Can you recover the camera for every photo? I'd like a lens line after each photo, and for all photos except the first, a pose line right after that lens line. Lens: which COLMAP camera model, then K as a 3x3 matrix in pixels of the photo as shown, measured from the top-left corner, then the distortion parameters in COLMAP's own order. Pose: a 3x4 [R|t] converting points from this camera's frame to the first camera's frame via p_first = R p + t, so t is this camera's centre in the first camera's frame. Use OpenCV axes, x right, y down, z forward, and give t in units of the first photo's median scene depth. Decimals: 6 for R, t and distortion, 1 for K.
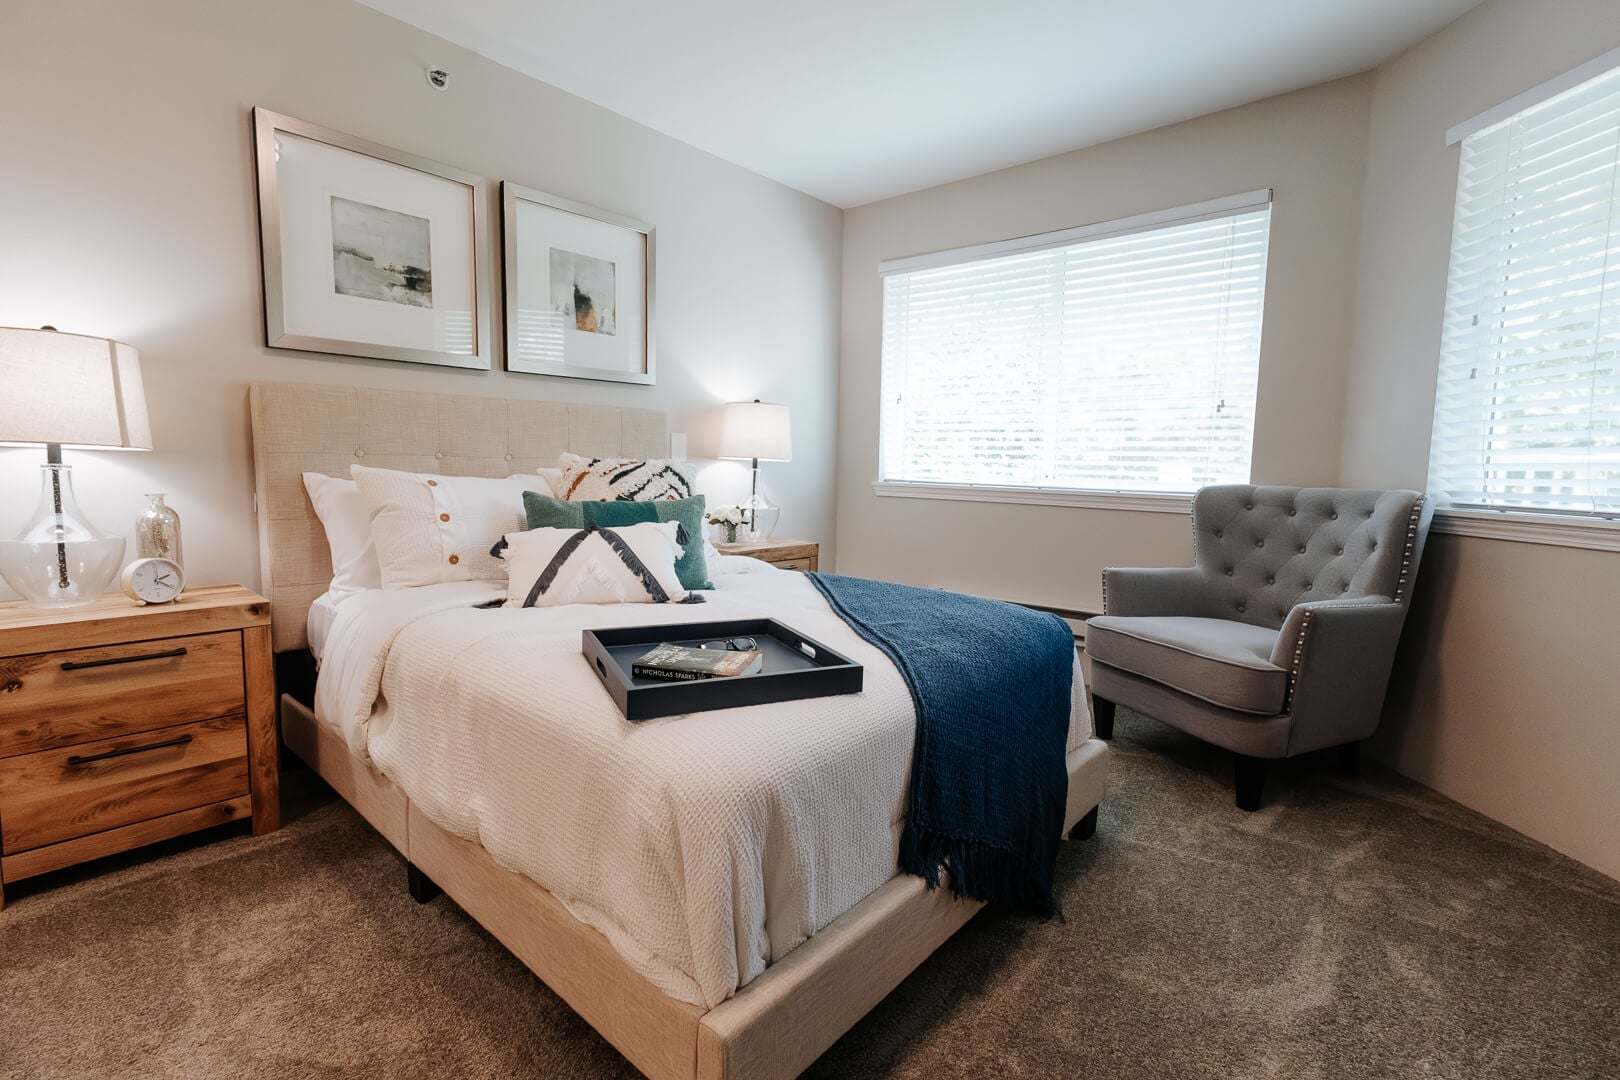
lens RADIAL K [[746.9, 0, 811.0], [0, 746.9, 541.1], [0, 0, 1]] dist [-0.002100, 0.000738]
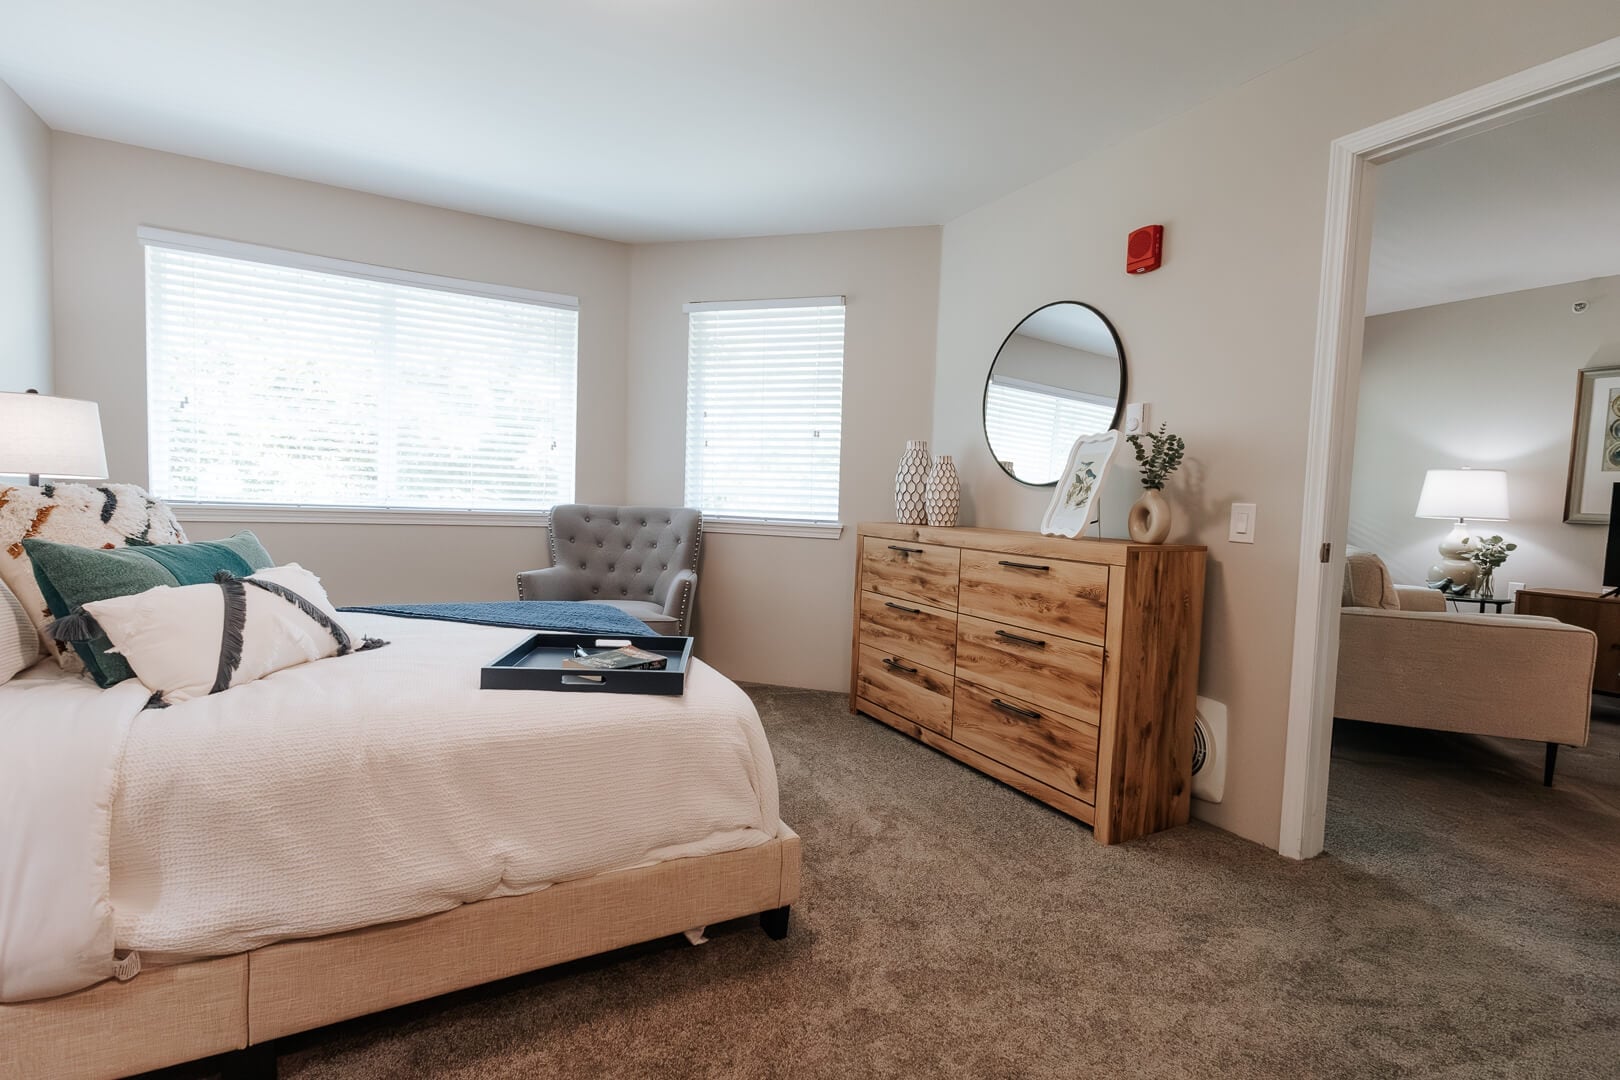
lens RADIAL K [[746.9, 0, 814.9], [0, 746.9, 538.1], [0, 0, 1]] dist [-0.002100, 0.000738]
pose [[0.325866, -0.060524, 0.943477, -0.653378], [0.070015, 0.996753, 0.039760, -0.039100], [-0.942820, 0.053101, 0.329046, 0.132170]]
